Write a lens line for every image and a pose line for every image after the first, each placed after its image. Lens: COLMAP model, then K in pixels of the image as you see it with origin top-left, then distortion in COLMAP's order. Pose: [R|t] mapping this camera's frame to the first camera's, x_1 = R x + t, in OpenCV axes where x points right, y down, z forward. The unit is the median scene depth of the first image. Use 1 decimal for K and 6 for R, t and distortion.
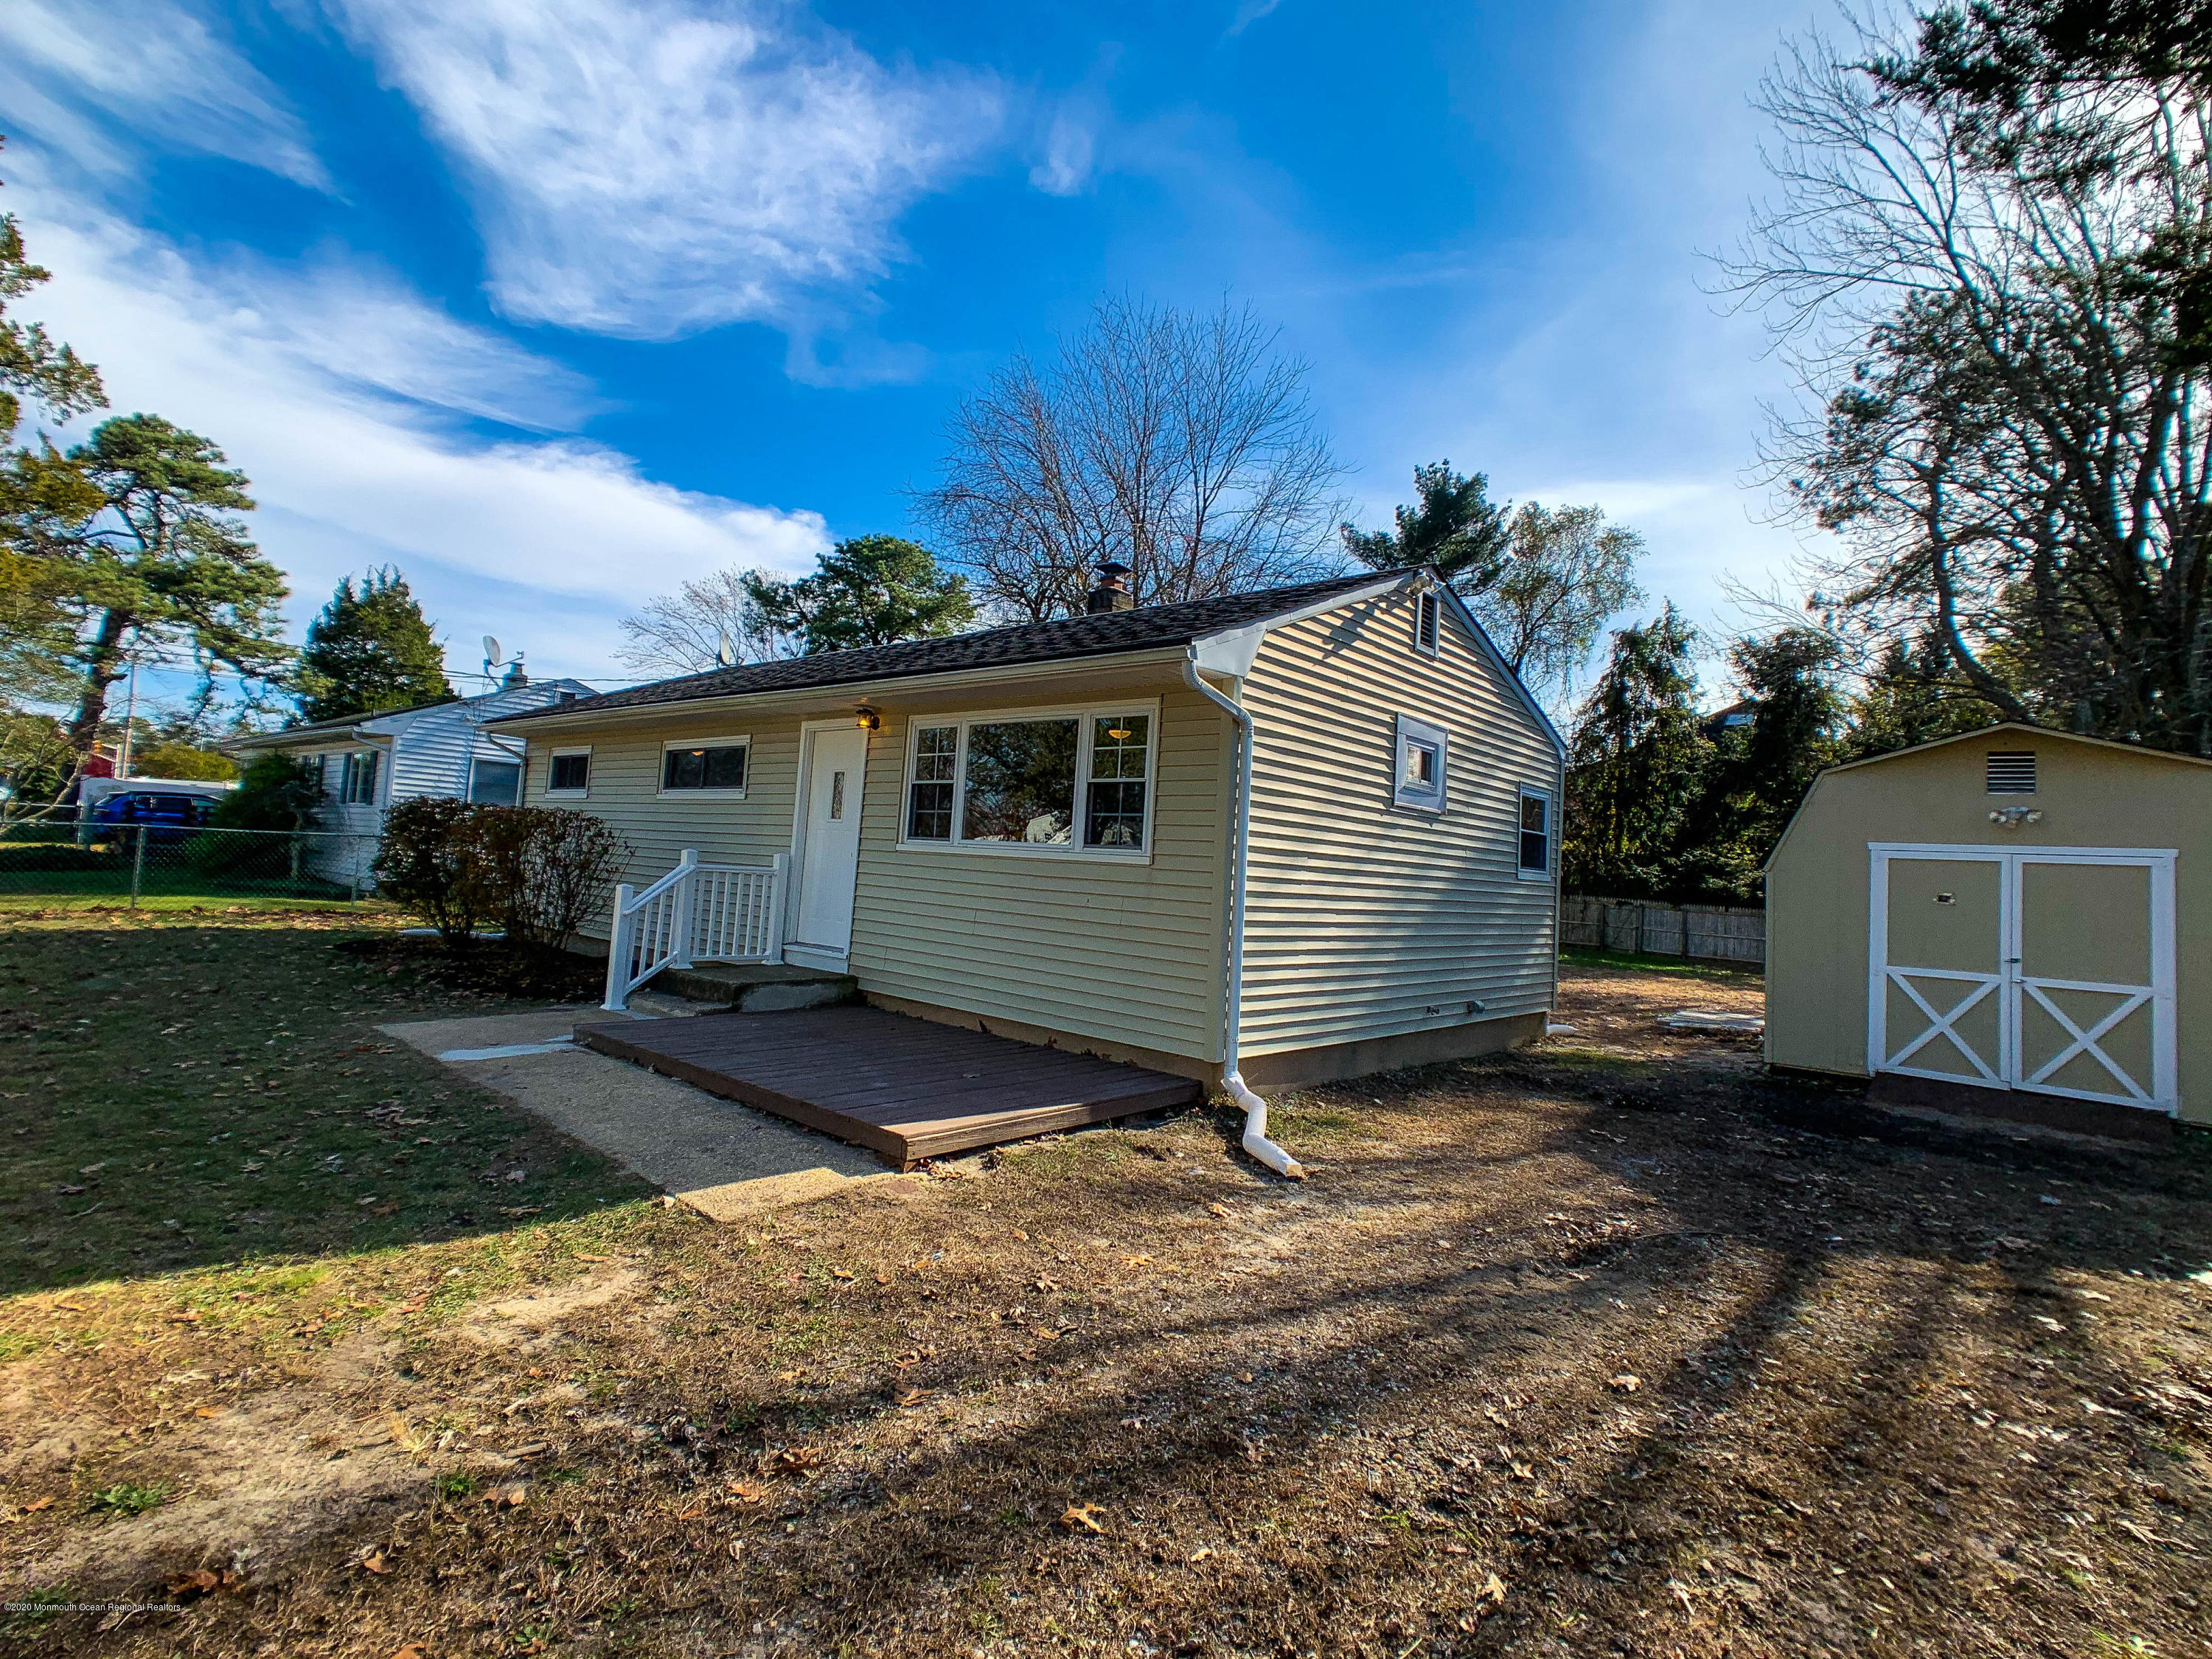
lens RADIAL K [[1078.8, 0, 1094.2], [0, 1078.8, 794.2], [0, 0, 1]] dist [-0.029752, 0.015699]
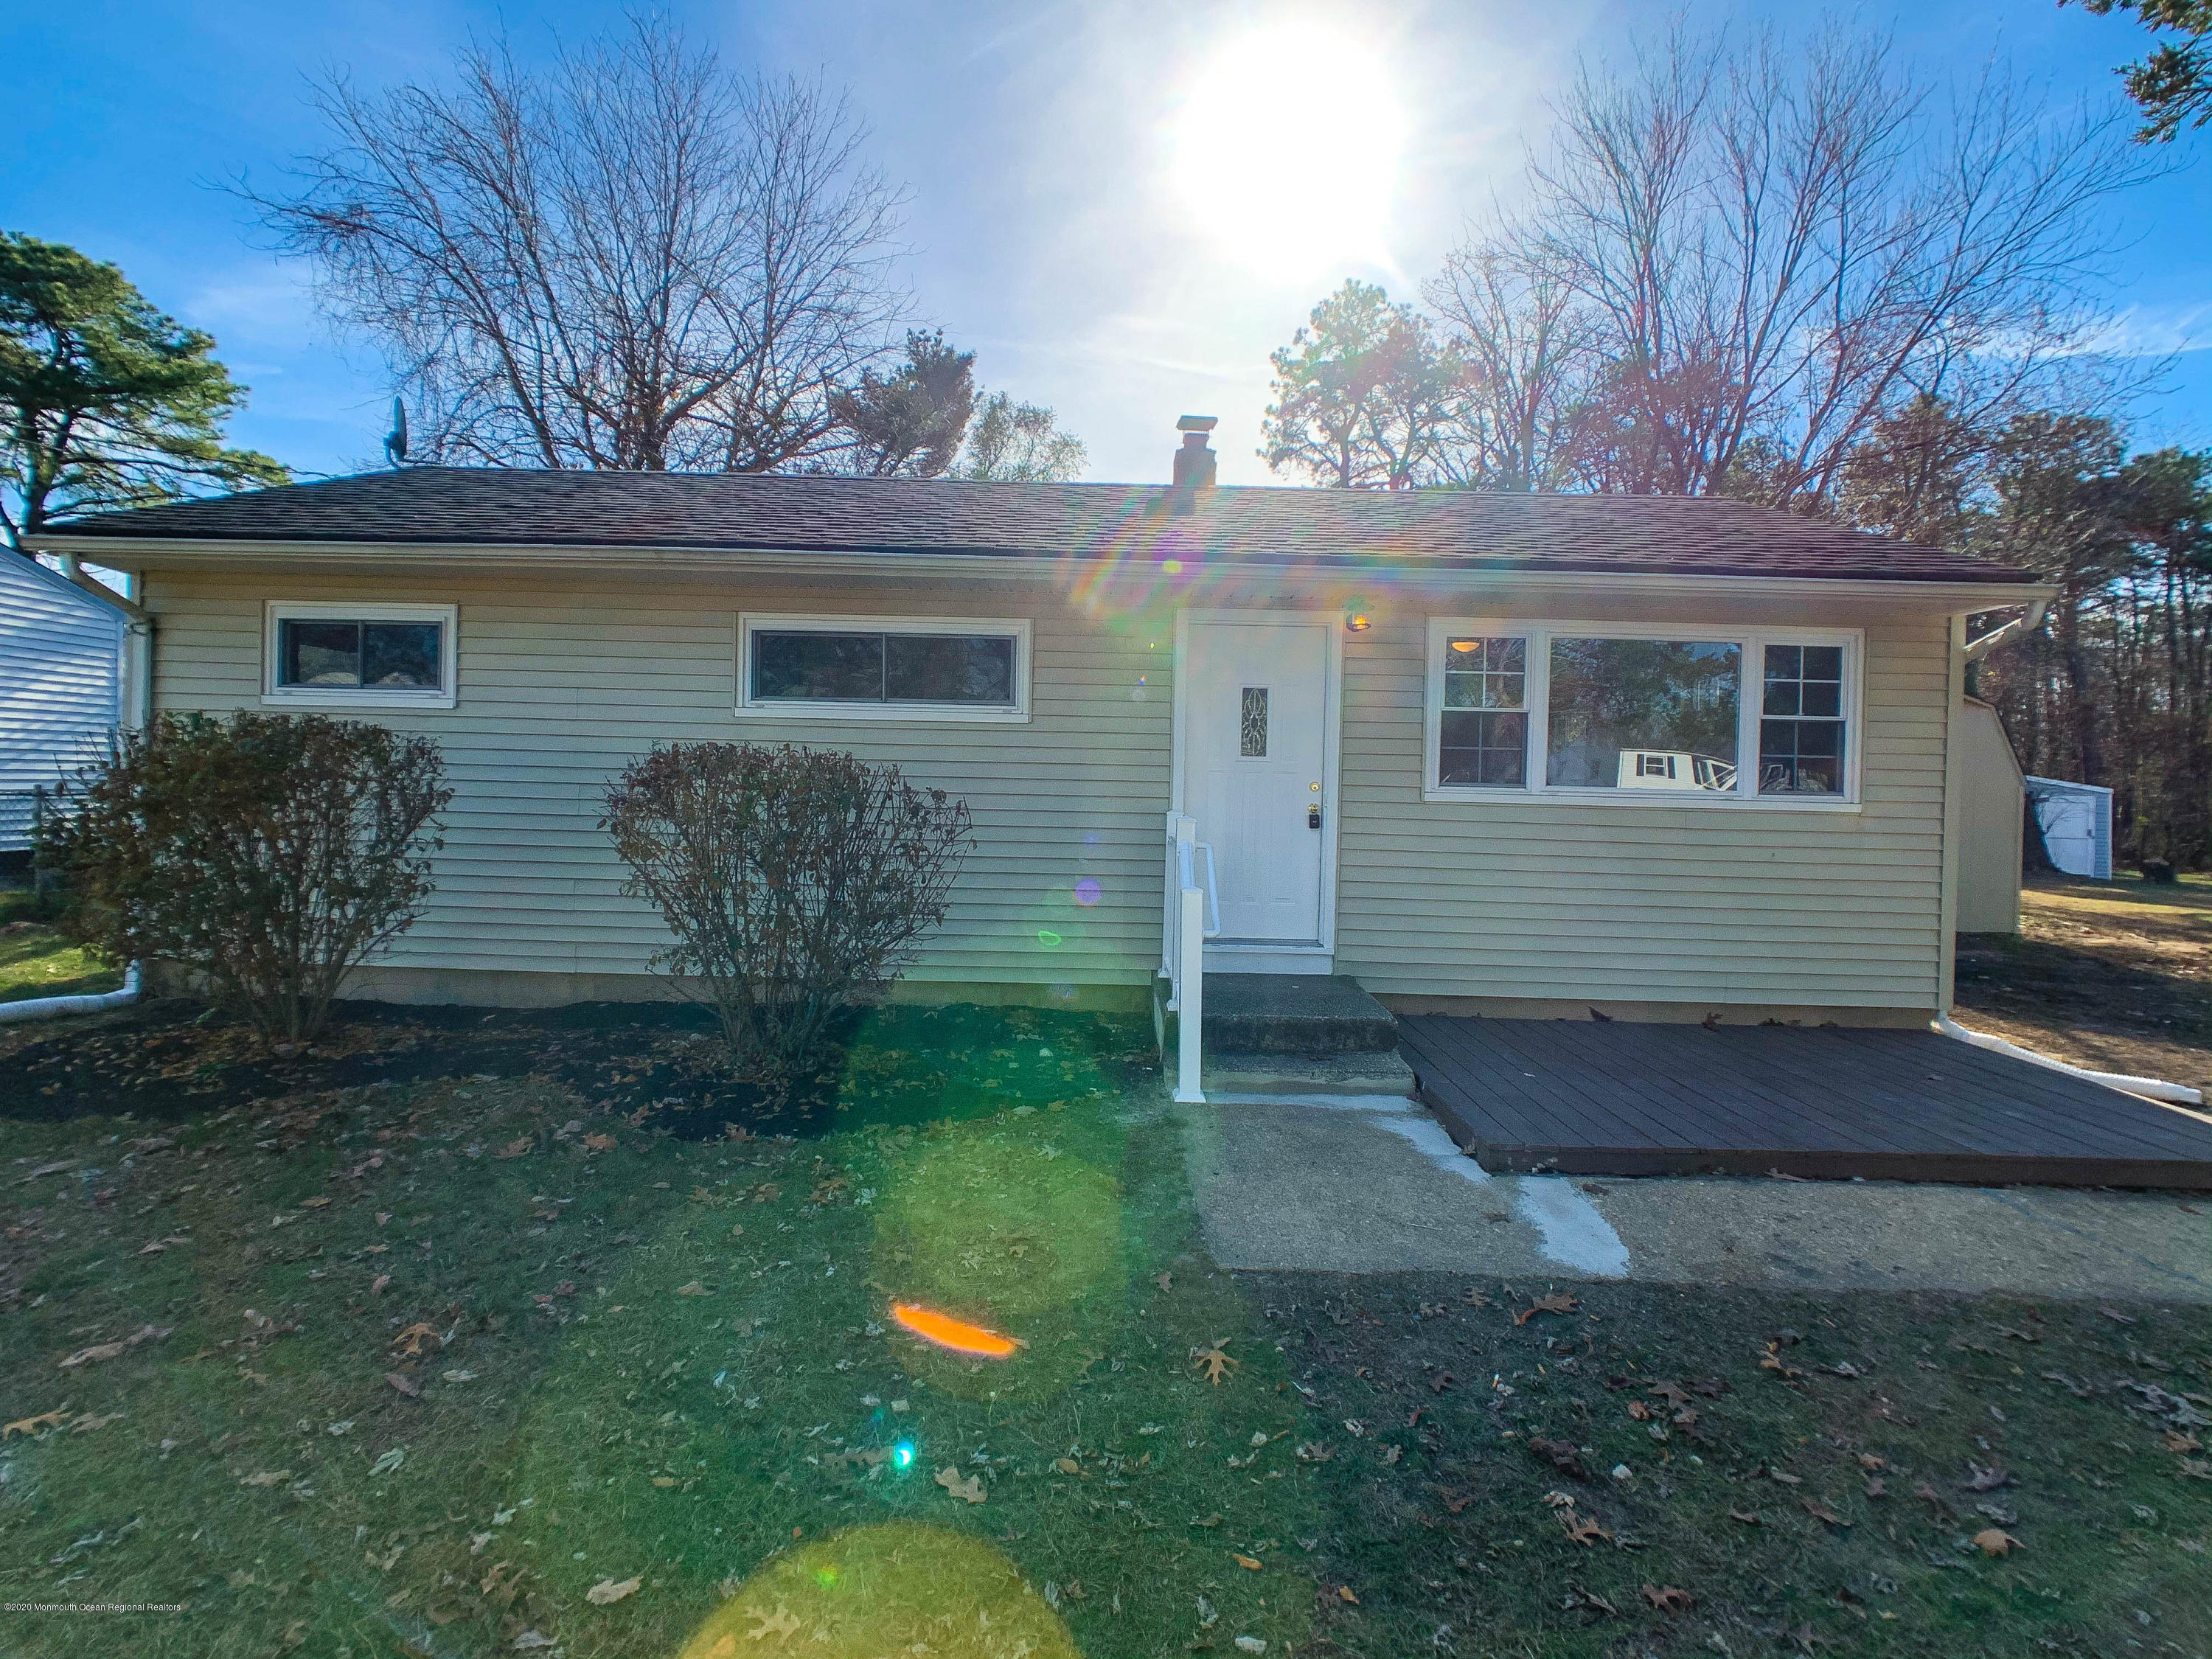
lens RADIAL K [[1078.8, 0, 1094.2], [0, 1078.8, 794.2], [0, 0, 1]] dist [-0.029752, 0.015699]
pose [[0.754215, -0.052848, 0.654498, -0.694061], [-0.024079, 0.993859, 0.107998, -0.021924], [-0.656186, -0.097213, 0.748311, 0.499251]]
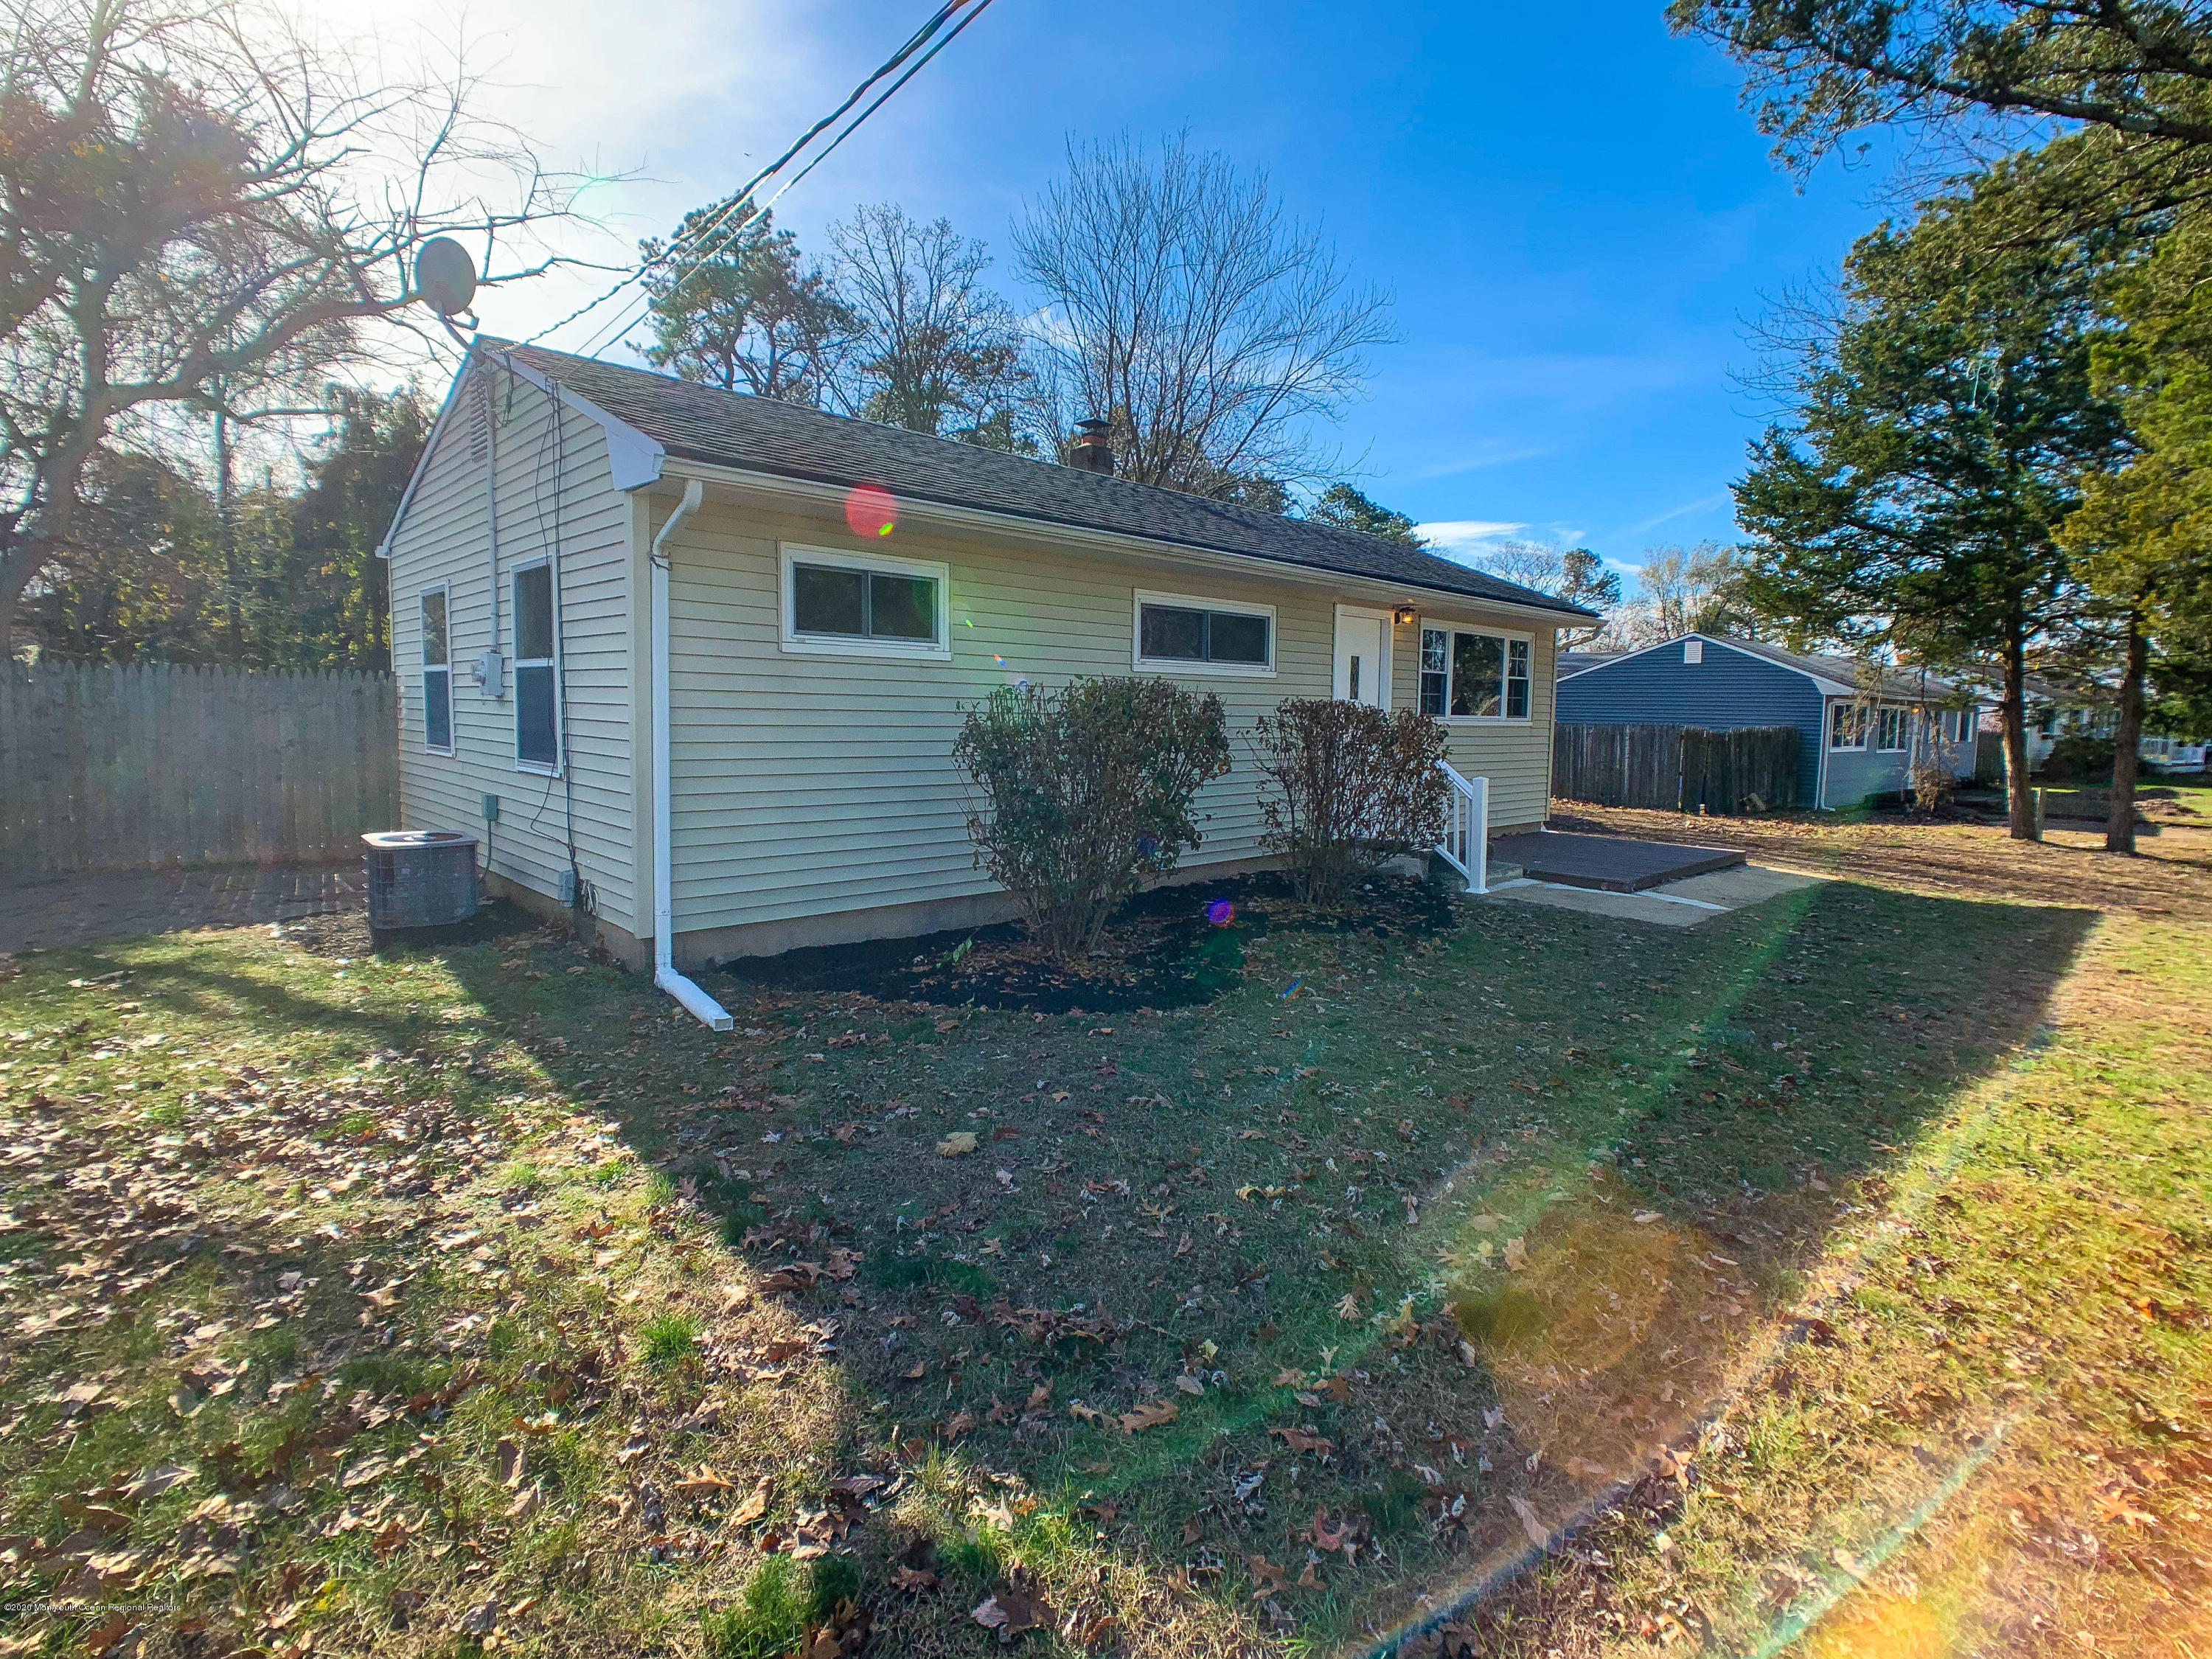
lens RADIAL K [[1085.4, 0, 1090.3], [0, 1085.4, 784.8], [0, 0, 1]] dist [-0.024925, 0.015249]
pose [[0.093520, -0.134793, 0.986451, -1.199239], [-0.087503, 0.985846, 0.143006, -0.023126], [-0.991765, -0.099692, 0.080402, 1.049107]]
